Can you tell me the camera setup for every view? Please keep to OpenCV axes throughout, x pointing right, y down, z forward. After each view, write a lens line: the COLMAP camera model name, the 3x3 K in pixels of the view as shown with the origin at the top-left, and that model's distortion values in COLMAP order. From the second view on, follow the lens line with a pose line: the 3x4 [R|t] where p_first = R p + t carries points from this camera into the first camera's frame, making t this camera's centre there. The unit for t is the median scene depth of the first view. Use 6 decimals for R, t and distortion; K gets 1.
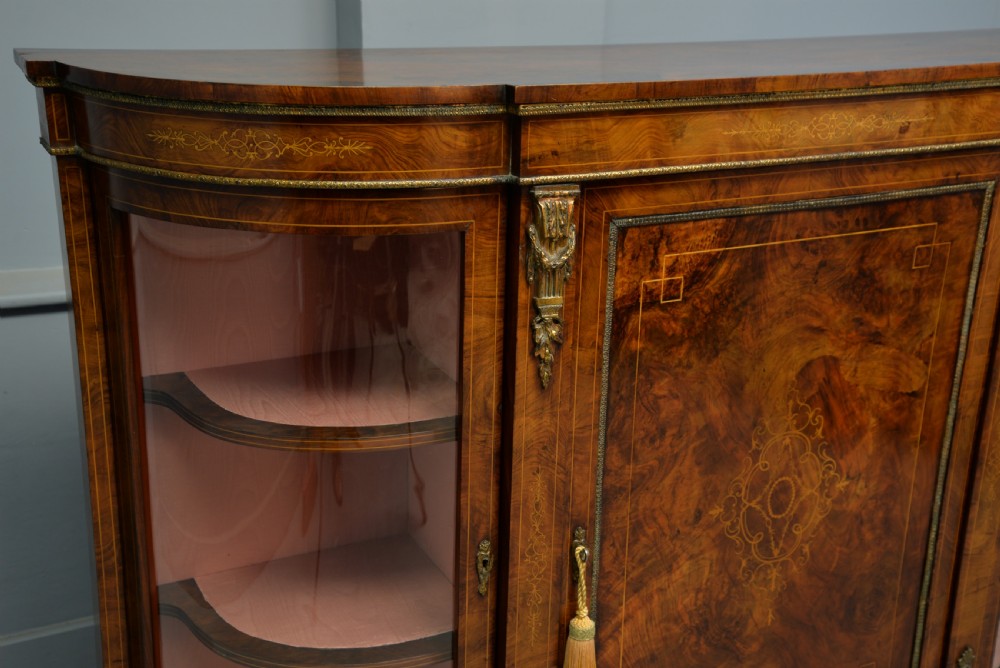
lens RADIAL K [[1200.2, 0, 506.4], [0, 1200.2, 348.8], [0, 0, 1]] dist [0.168679, 0.000000]
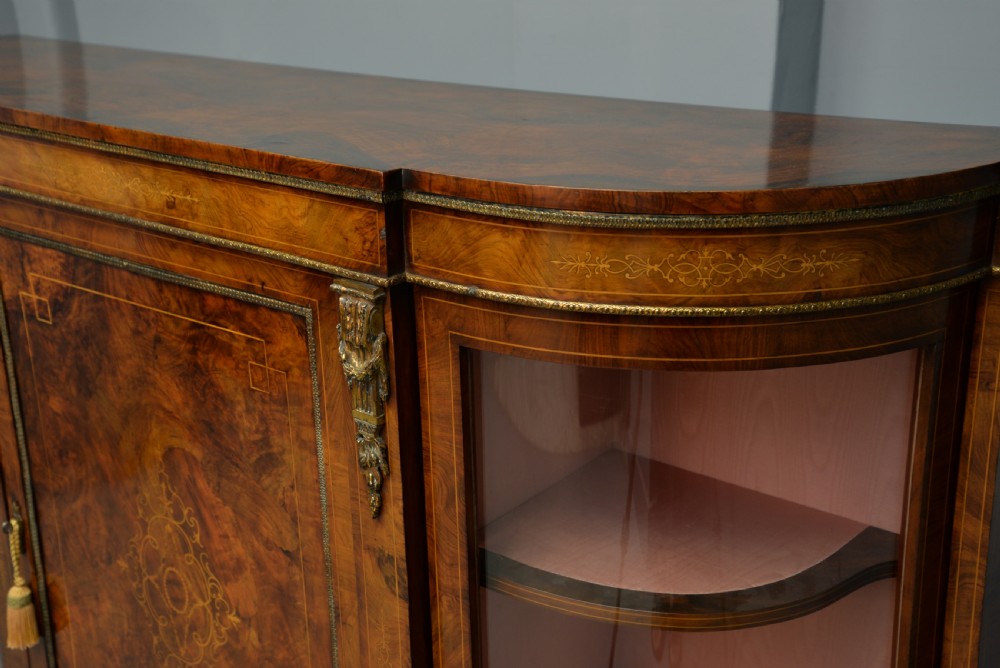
lens RADIAL K [[1255.1, 0, 494.5], [0, 1255.1, 349.2], [0, 0, 1]] dist [0.185426, 0.000000]
pose [[0.394190, 0.276371, -0.876489, 1.155558], [-0.267541, 0.946915, 0.178254, -0.289932], [0.879225, 0.164231, 0.447205, 0.805611]]
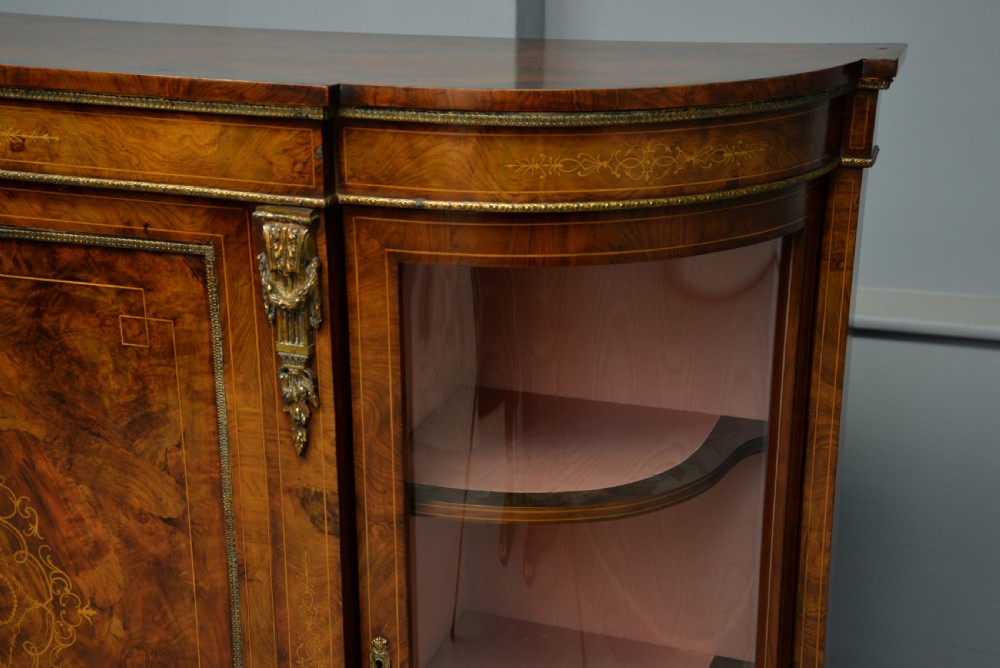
lens RADIAL K [[1342.1, 0, 499.6], [0, 1342.1, 348.0], [0, 0, 1]] dist [0.232294, 0.000000]
pose [[0.693185, 0.200508, -0.692308, 1.105144], [-0.214881, 0.974337, 0.067037, -0.174730], [0.687983, 0.102295, 0.718481, 0.595541]]
